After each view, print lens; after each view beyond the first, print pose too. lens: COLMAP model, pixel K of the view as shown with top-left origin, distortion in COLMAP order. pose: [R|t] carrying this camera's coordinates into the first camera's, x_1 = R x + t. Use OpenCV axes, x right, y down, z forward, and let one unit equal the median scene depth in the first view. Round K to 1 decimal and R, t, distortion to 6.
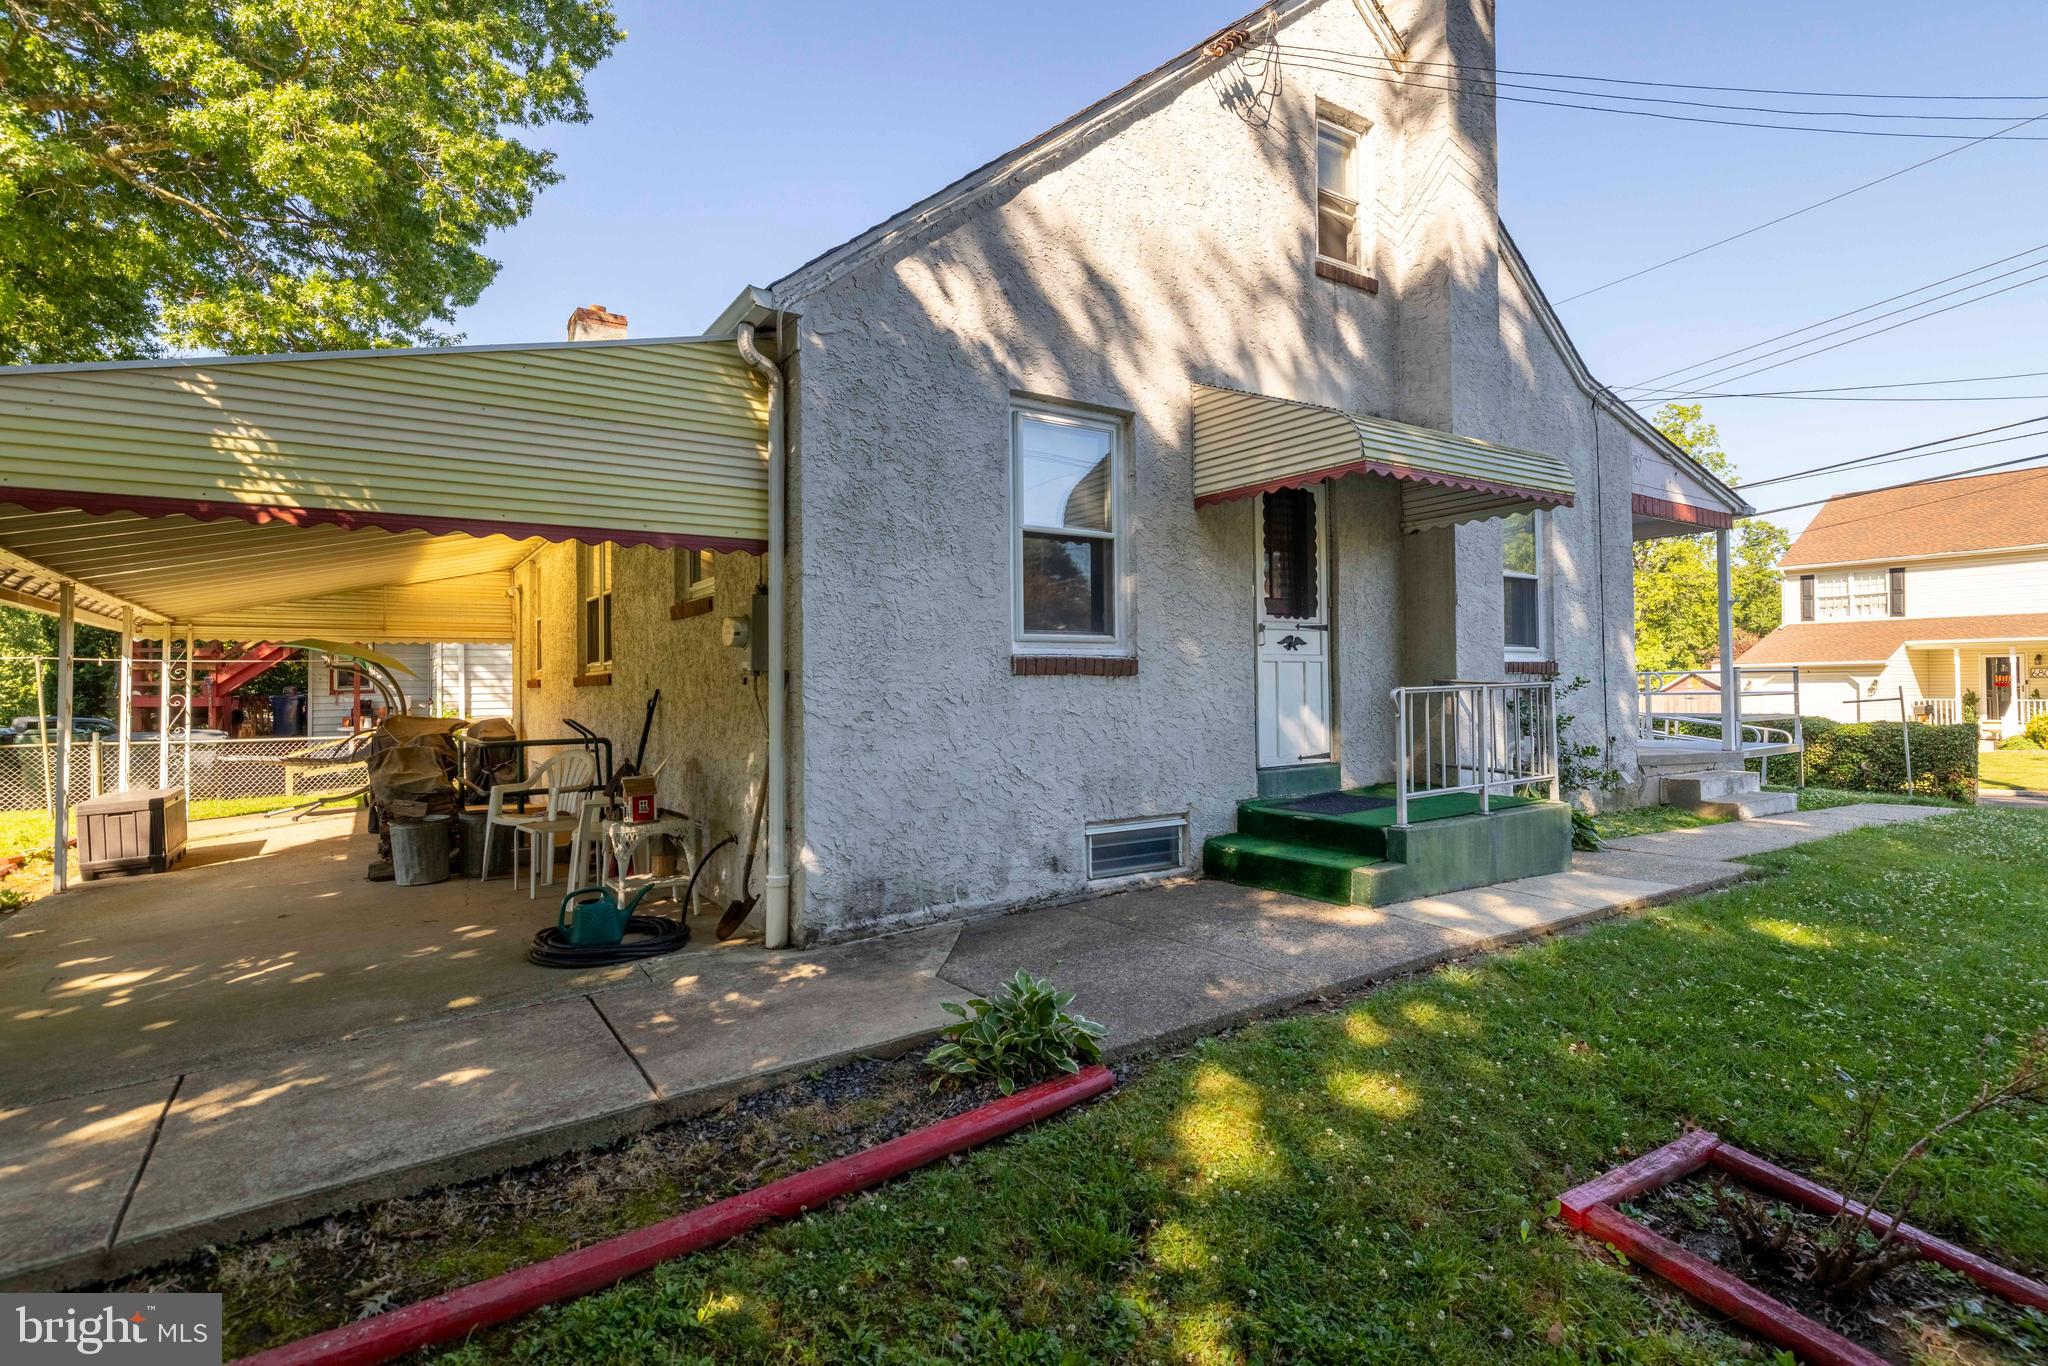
lens RADIAL K [[1010.9, 0, 1012.5], [0, 1010.9, 686.8], [0, 0, 1]] dist [-0.002673, -0.000310]
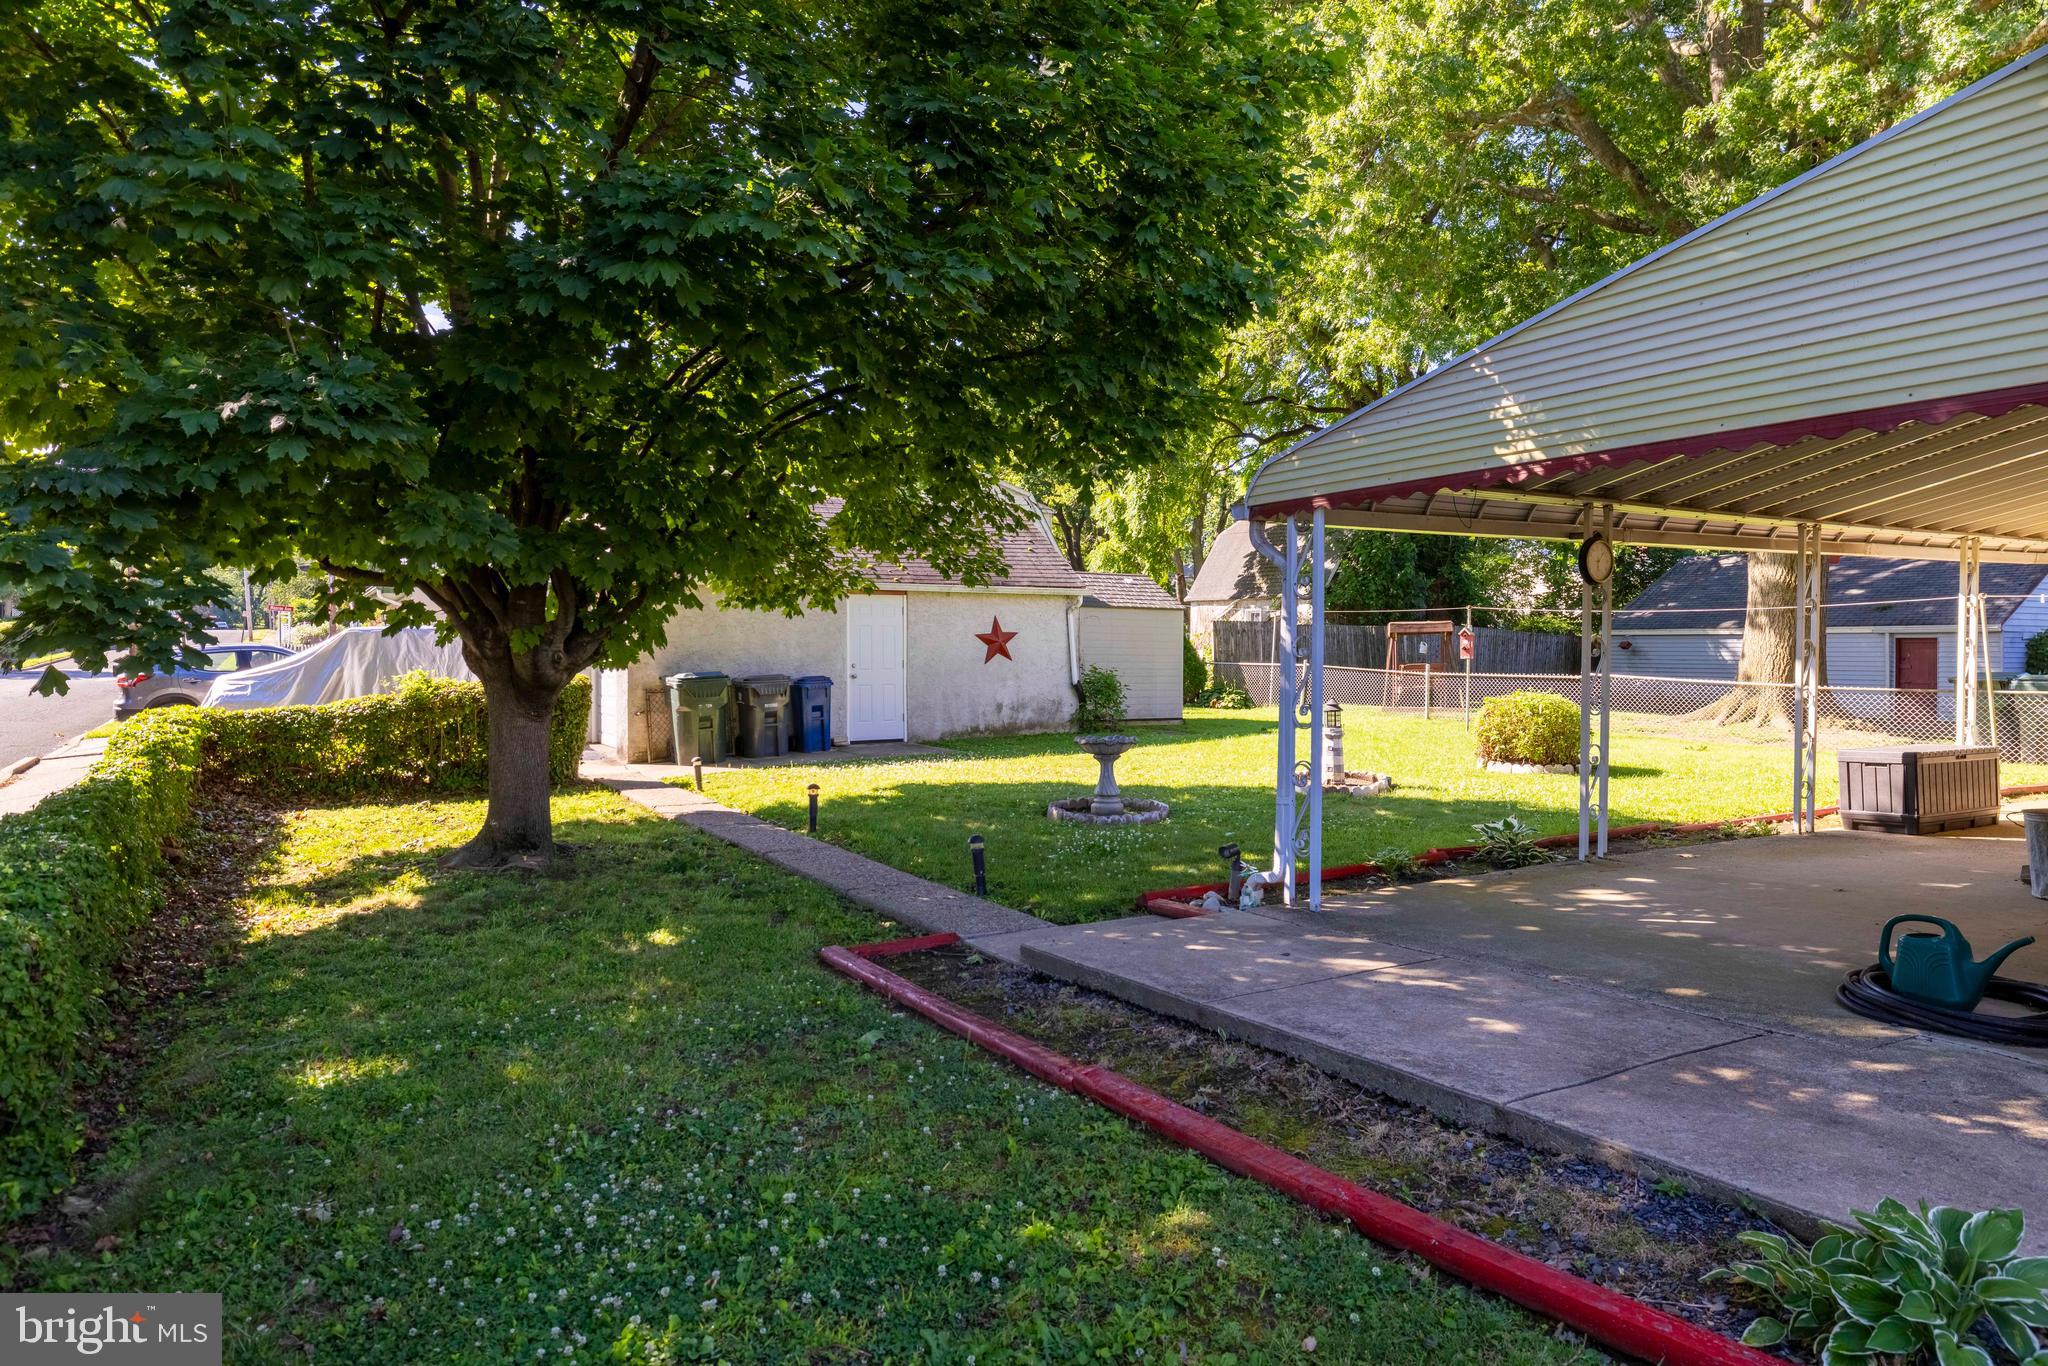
lens RADIAL K [[1247.6, 0, 1012.5], [0, 1247.6, 674.9], [0, 0, 1]] dist [0.009087, -0.000478]
pose [[-0.073436, 0.034334, -0.996709, 0.665739], [0.007330, 0.999399, 0.033887, -0.003881], [0.997273, -0.004818, -0.073643, 0.583306]]
